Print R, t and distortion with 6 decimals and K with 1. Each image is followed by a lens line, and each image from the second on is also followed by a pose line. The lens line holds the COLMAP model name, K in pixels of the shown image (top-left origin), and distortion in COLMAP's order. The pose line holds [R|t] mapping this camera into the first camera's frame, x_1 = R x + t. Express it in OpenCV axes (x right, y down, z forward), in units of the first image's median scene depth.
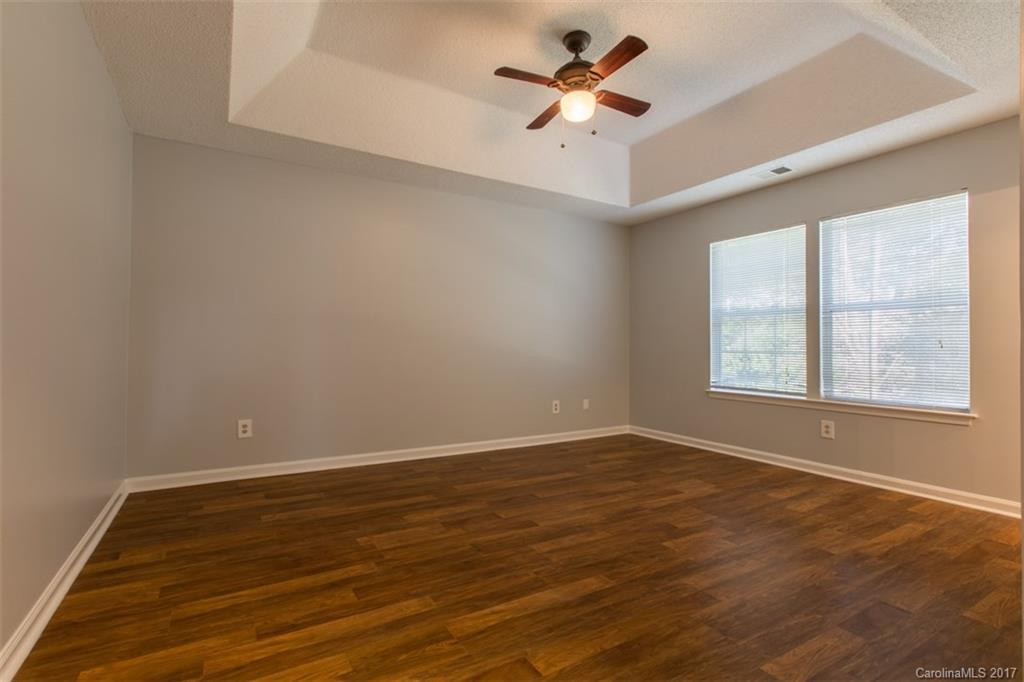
lens RADIAL K [[470.9, 0, 512.7], [0, 470.9, 343.2], [0, 0, 1]] dist [0.003847, -0.001838]
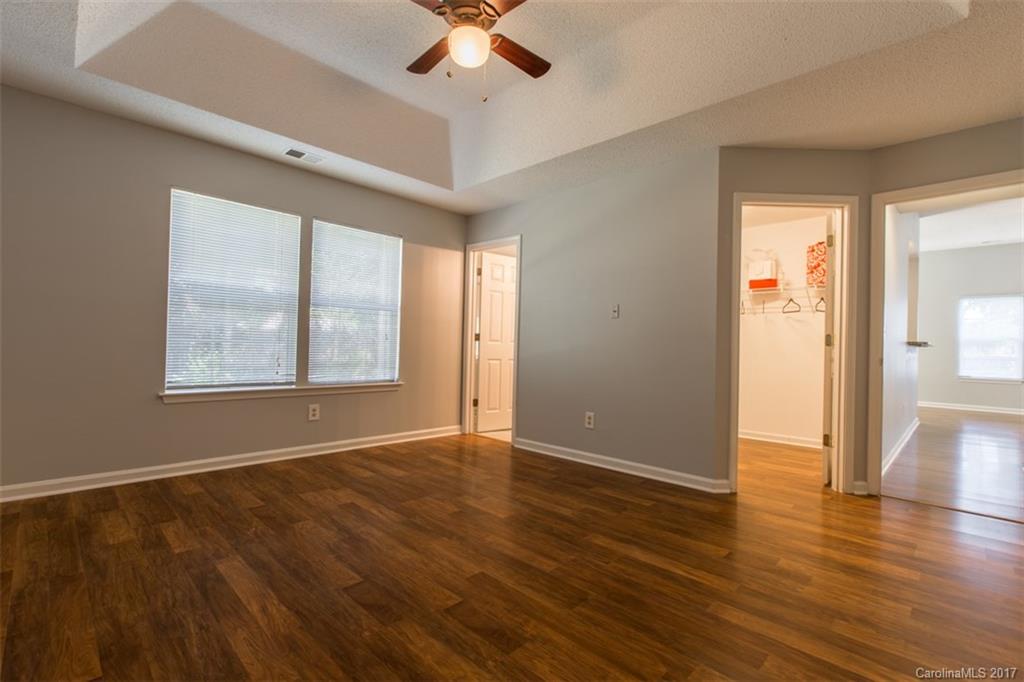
lens RADIAL K [[470.9, 0, 516.9], [0, 470.9, 344.8], [0, 0, 1]] dist [0.003847, -0.001838]
pose [[-0.253020, -0.012661, 0.967378, -0.622295], [-0.036054, 0.999343, 0.003649, 0.005982], [-0.966789, -0.033955, -0.253311, 1.016763]]
